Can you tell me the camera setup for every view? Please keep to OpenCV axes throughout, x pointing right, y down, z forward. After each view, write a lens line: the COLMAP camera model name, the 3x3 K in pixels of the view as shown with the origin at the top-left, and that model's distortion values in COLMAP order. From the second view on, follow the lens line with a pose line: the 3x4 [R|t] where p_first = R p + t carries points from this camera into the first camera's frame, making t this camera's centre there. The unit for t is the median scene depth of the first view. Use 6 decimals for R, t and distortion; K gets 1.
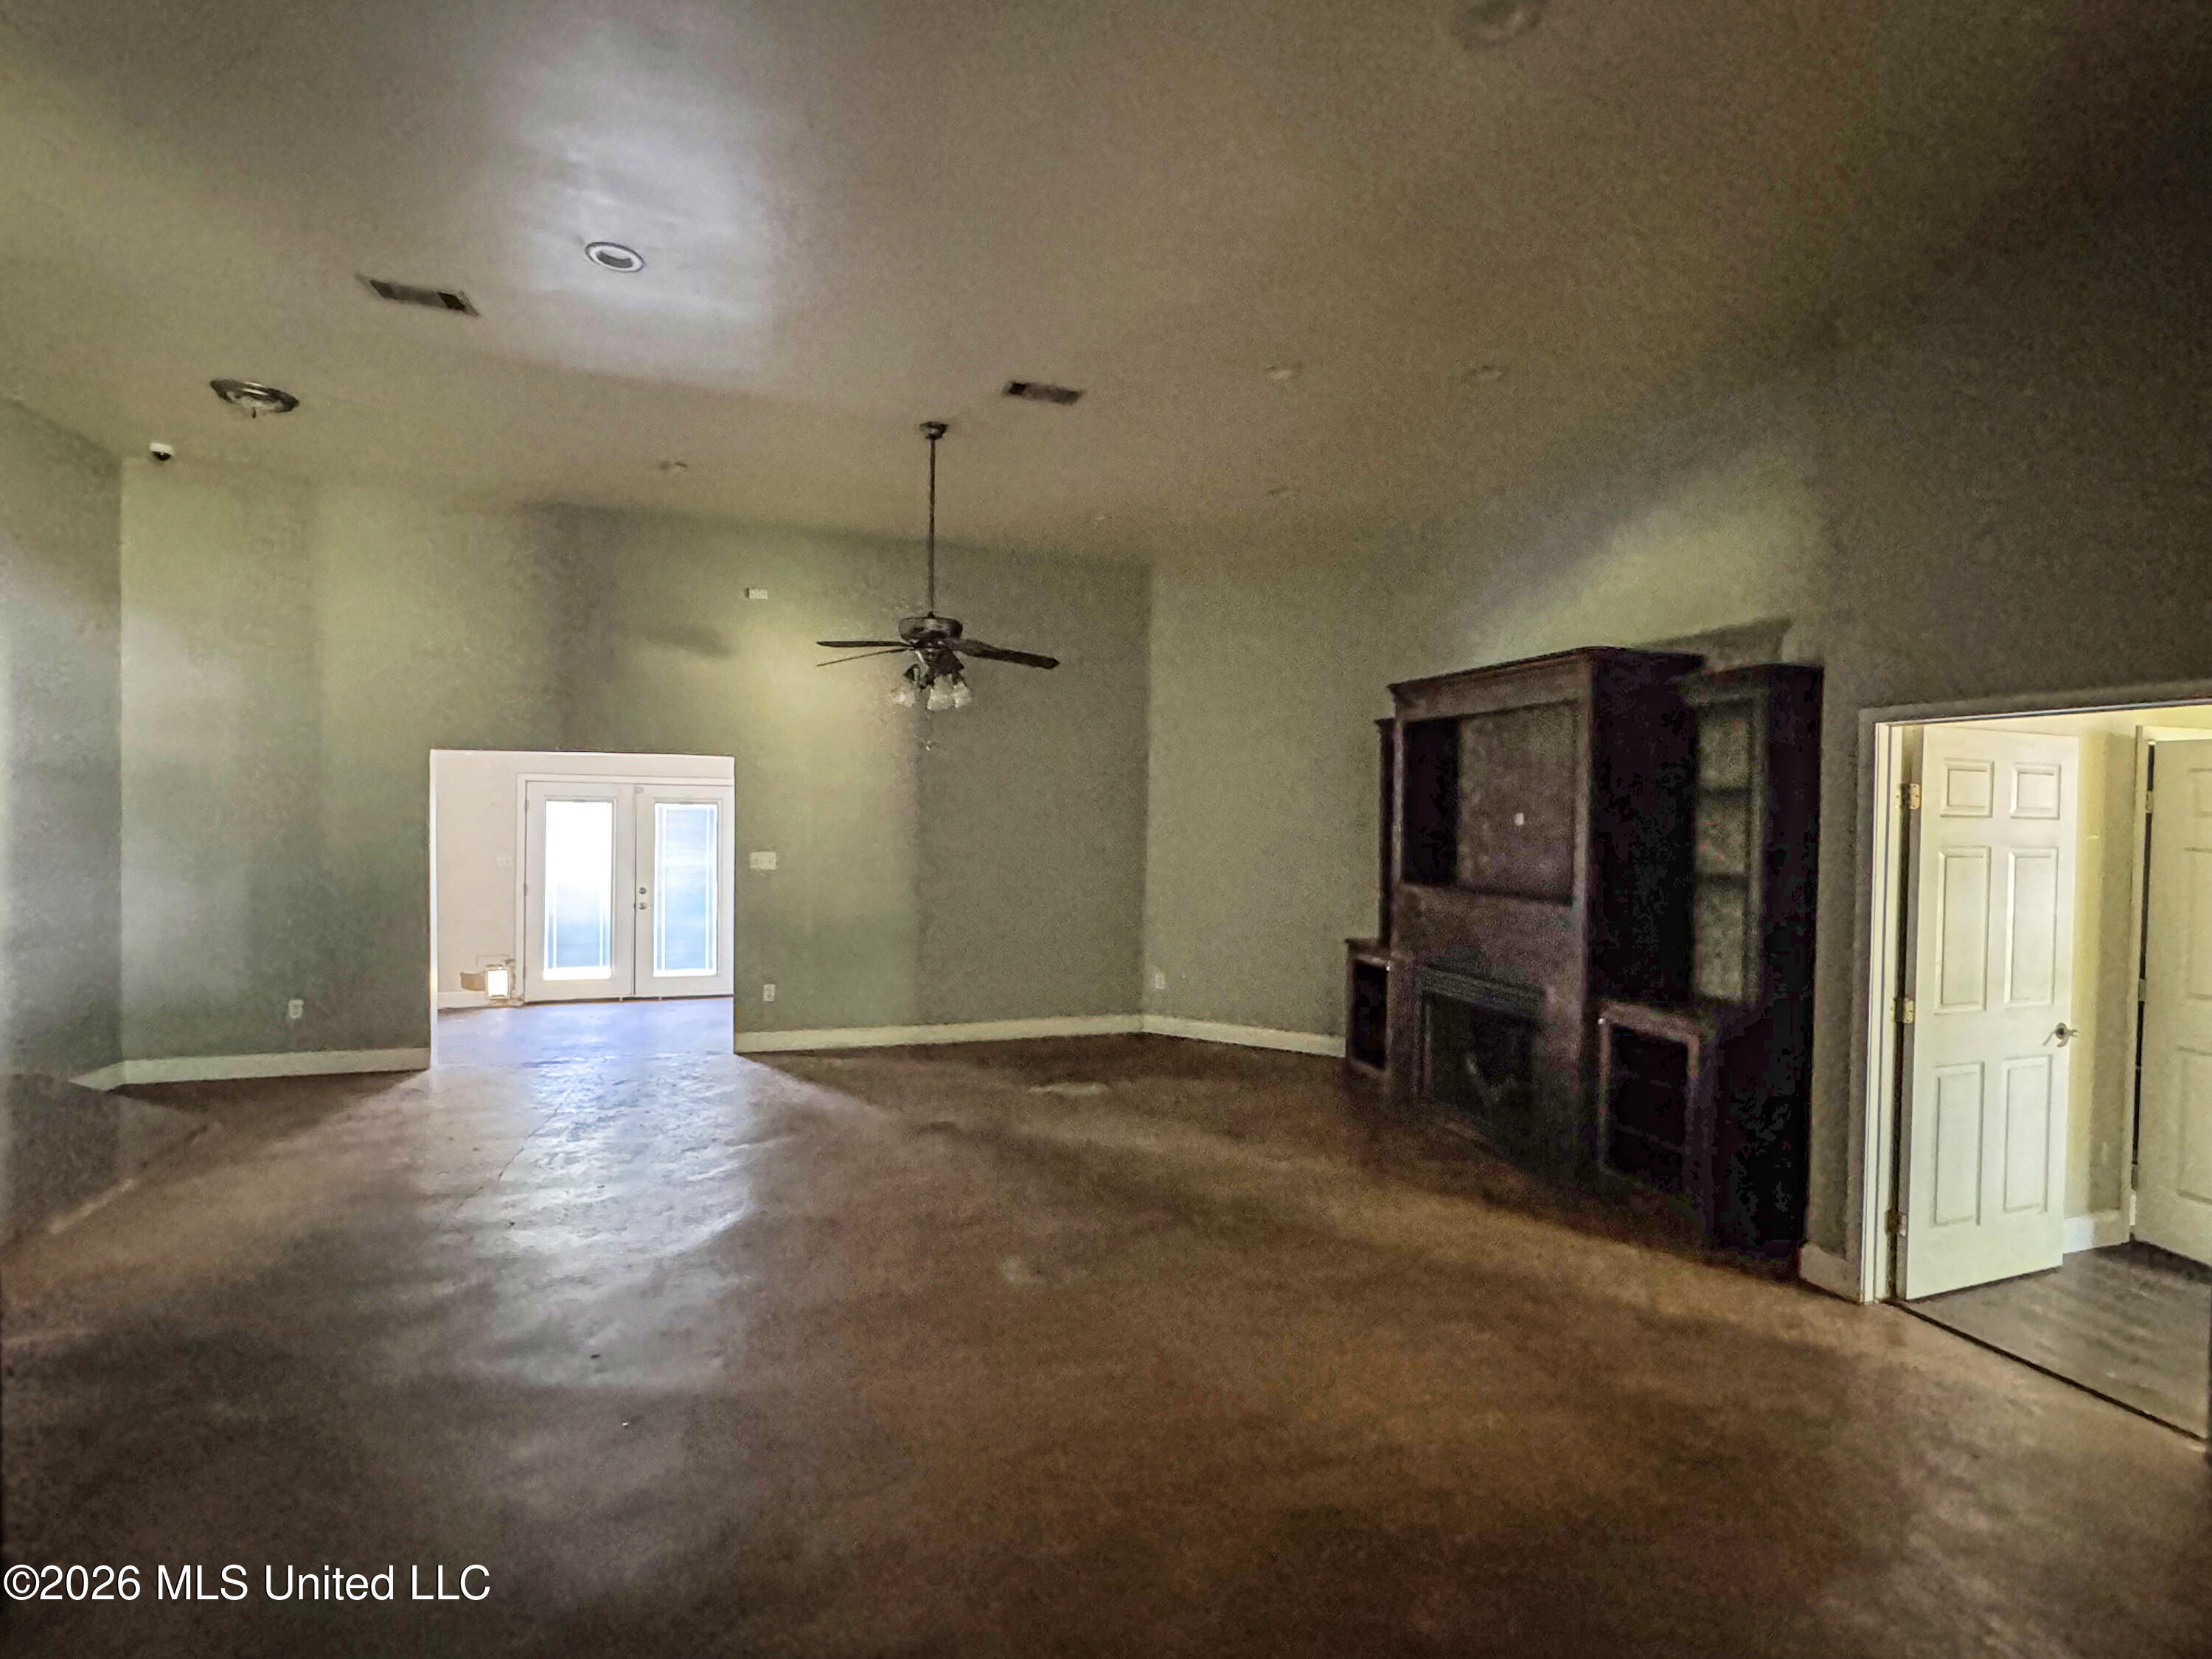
lens RADIAL K [[1033.1, 0, 1103.0], [0, 1033.1, 818.4], [0, 0, 1]] dist [0.000088, 0.000079]
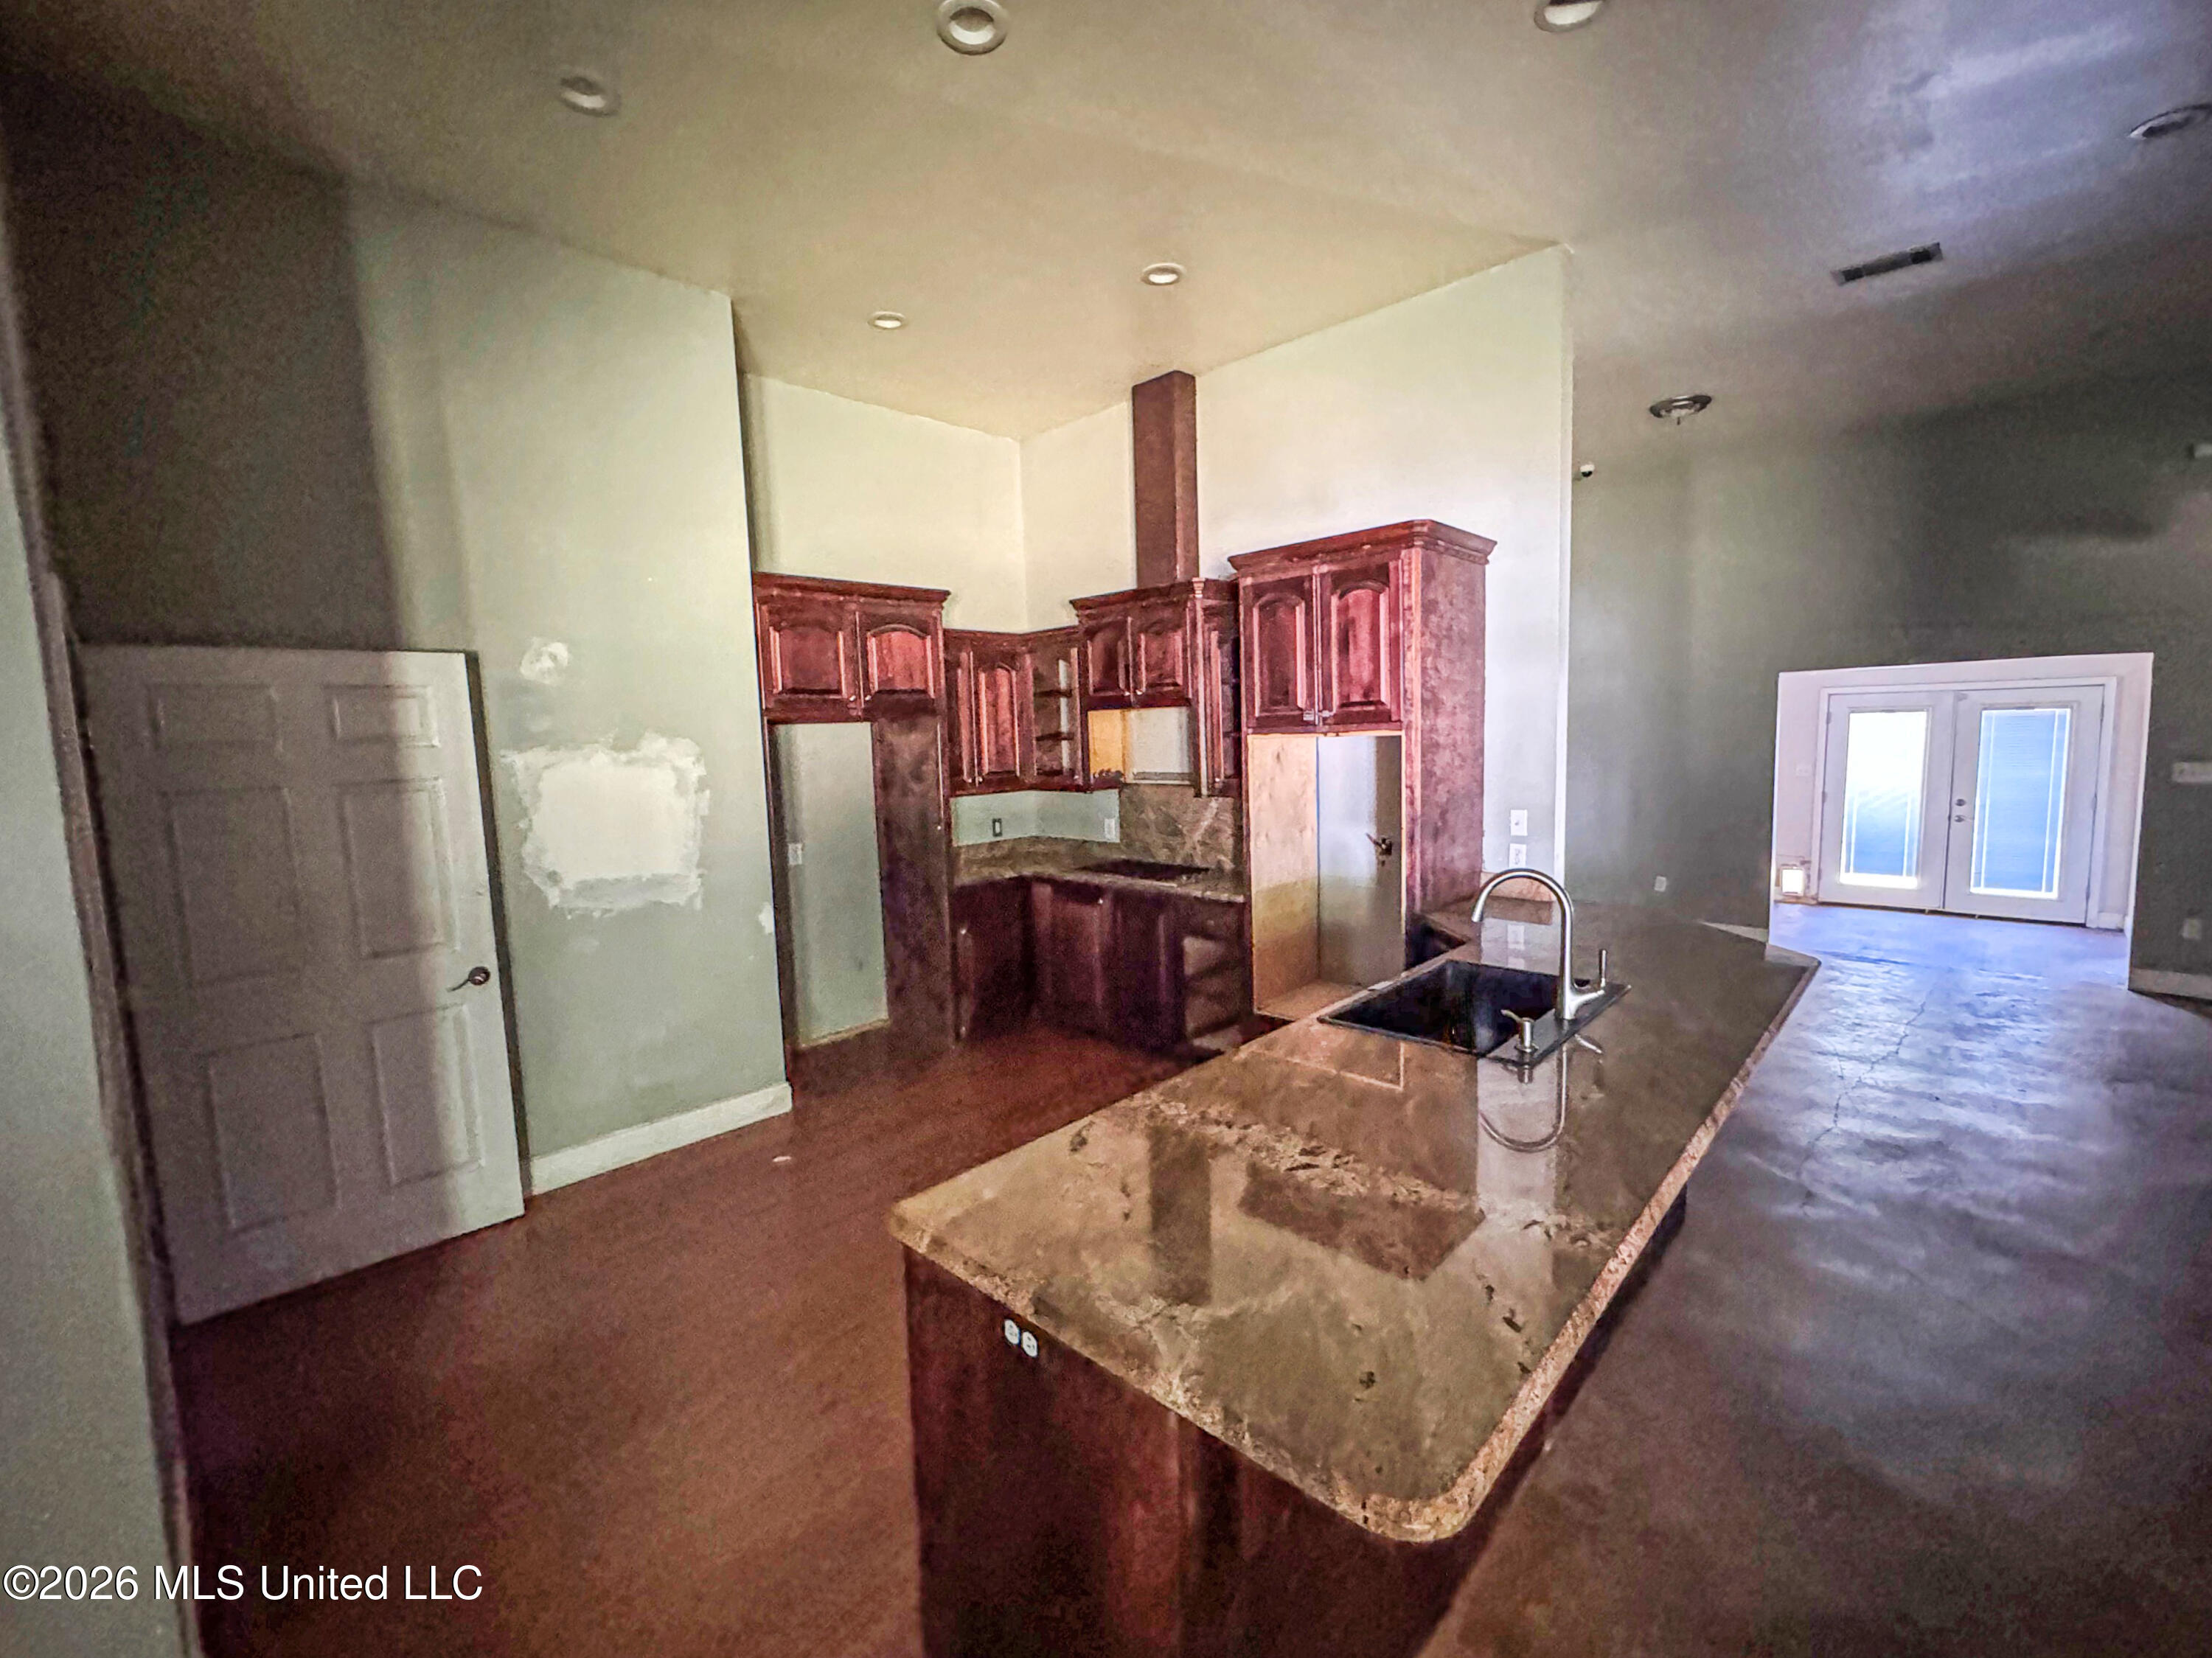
lens RADIAL K [[932.1, 0, 1094.6], [0, 932.1, 828.2], [0, 0, 1]] dist [-0.002273, -0.000250]
pose [[0.465175, 0.062710, -0.882995, -0.058657], [0.029839, 0.995810, 0.086442, -0.005142], [0.884716, -0.066559, 0.461354, -0.113372]]
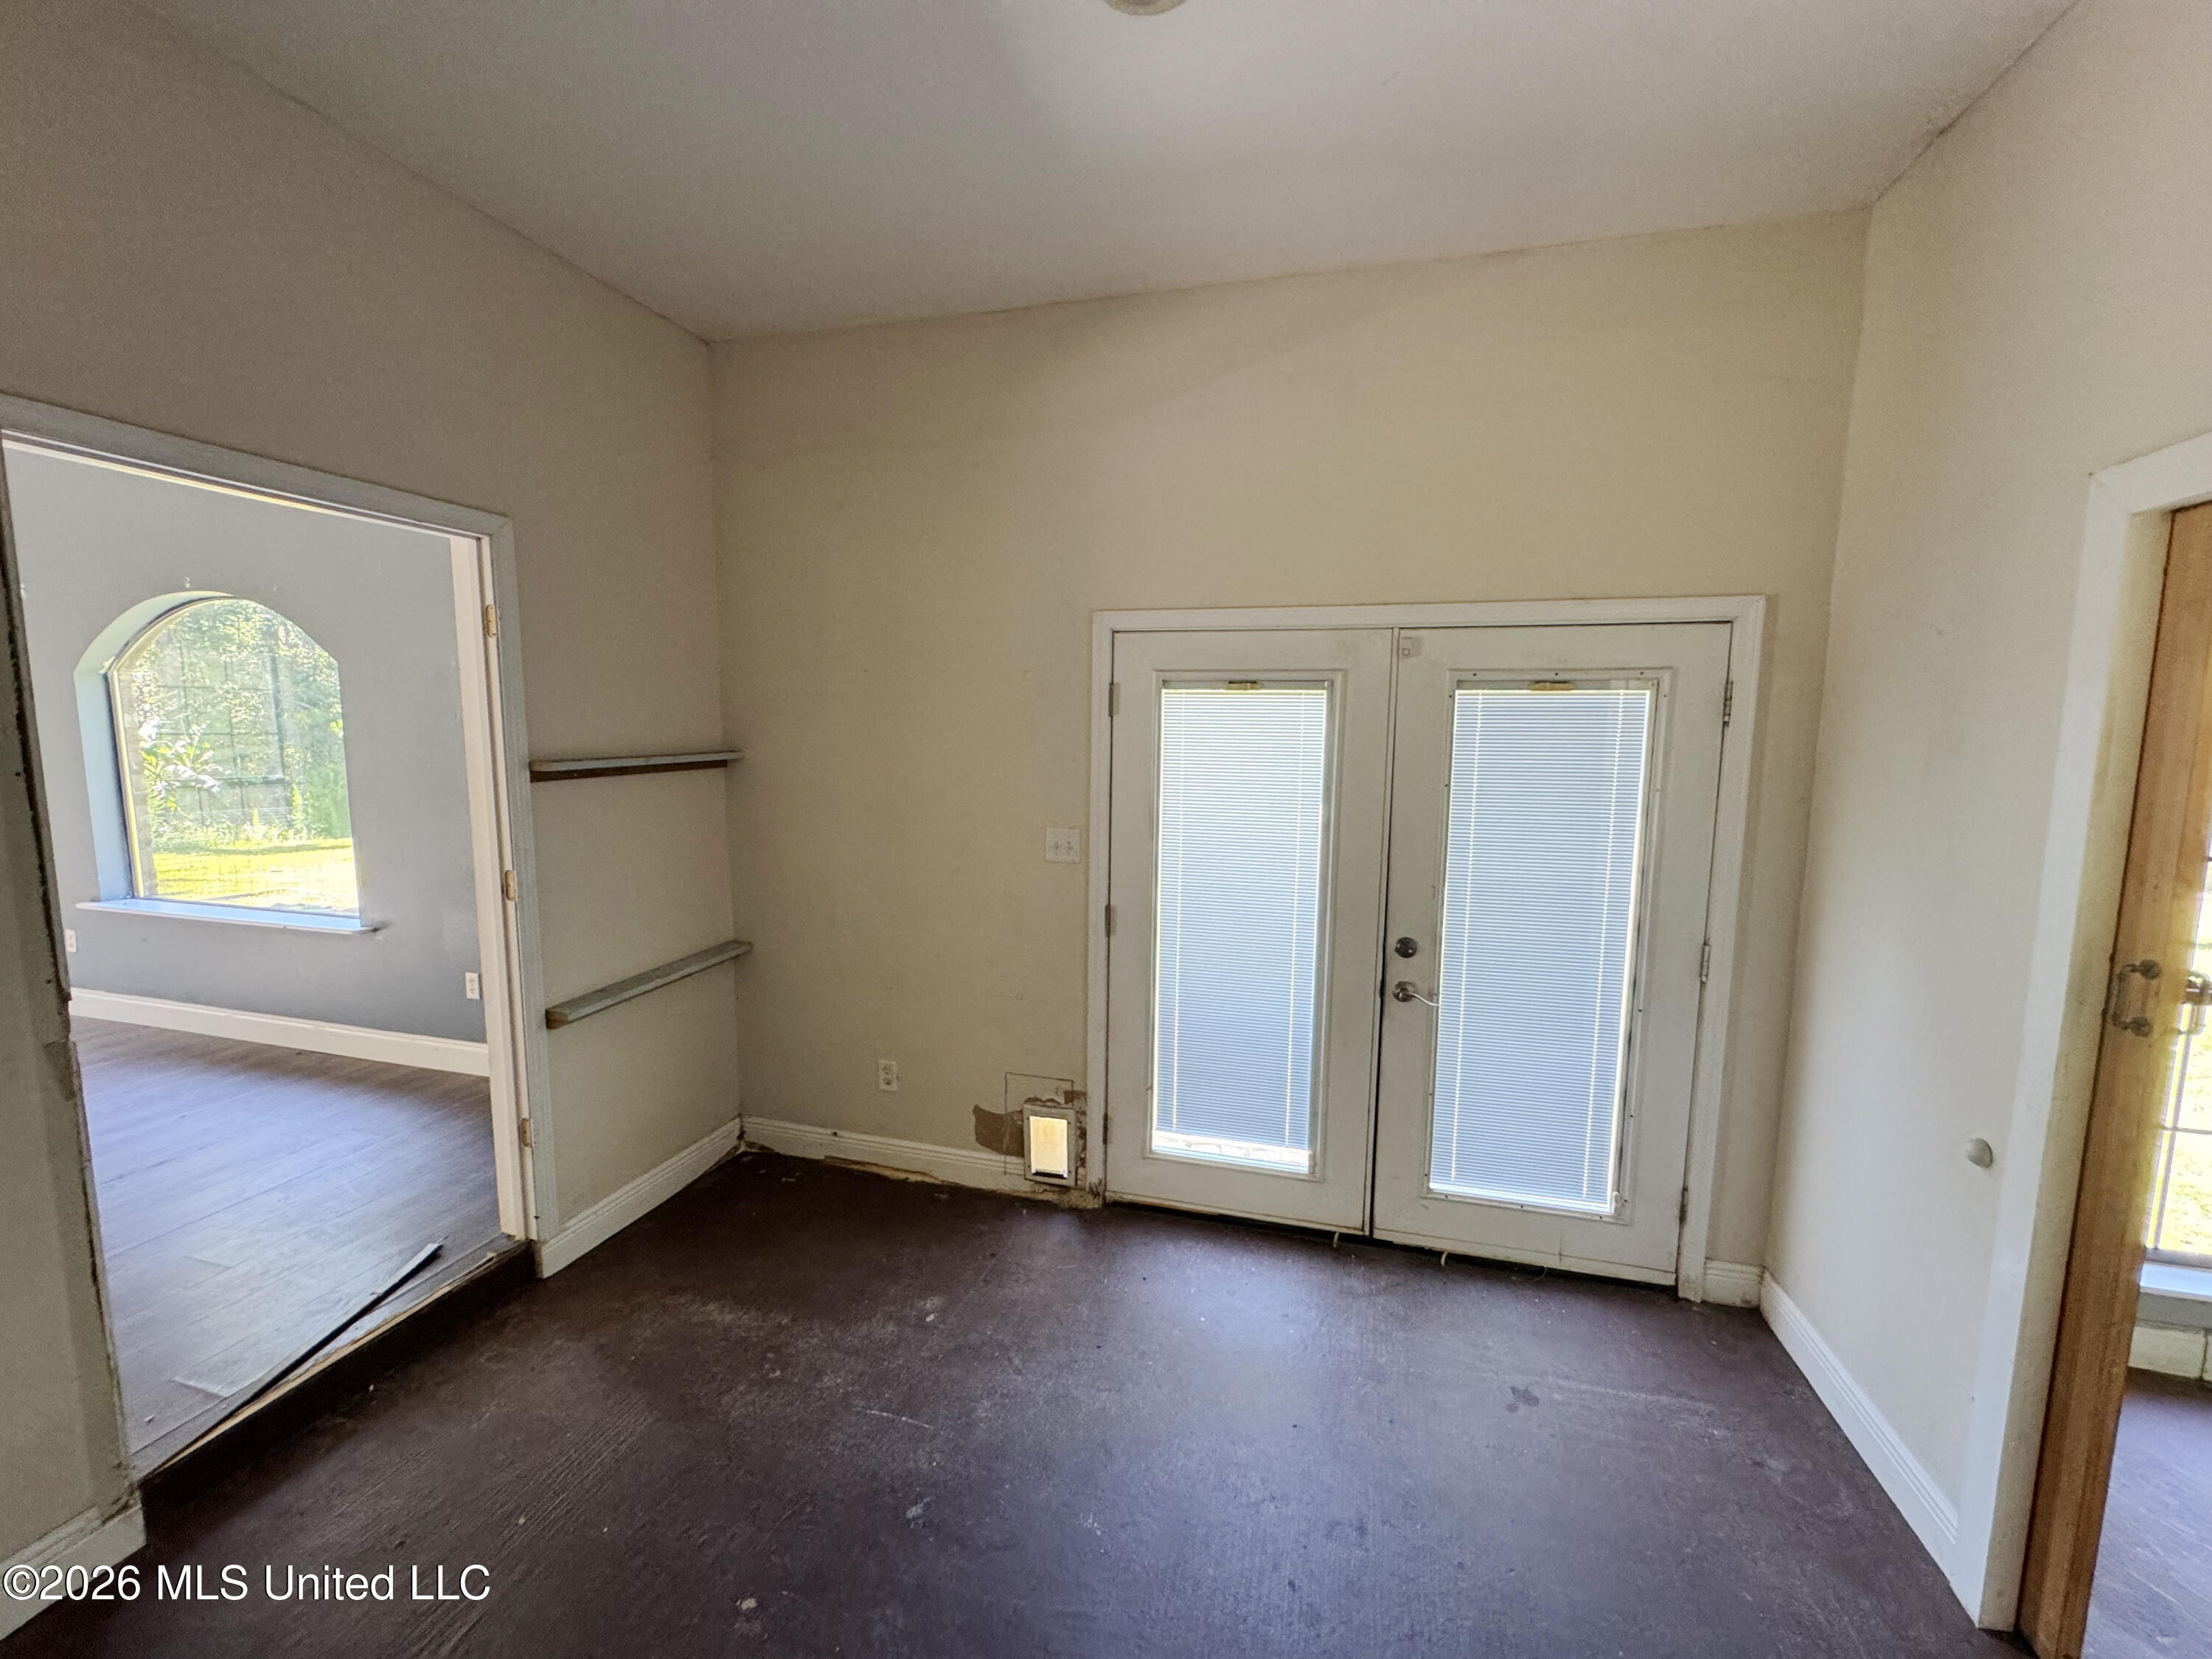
lens RADIAL K [[889.5, 0, 1104.4], [0, 889.5, 828.0], [0, 0, 1]] dist [-0.002165, 0.000315]
pose [[0.835711, 0.054296, -0.546478, -0.385077], [-0.000675, 0.995201, 0.097848, 0.002445], [0.549168, -0.081404, 0.831738, 0.732916]]
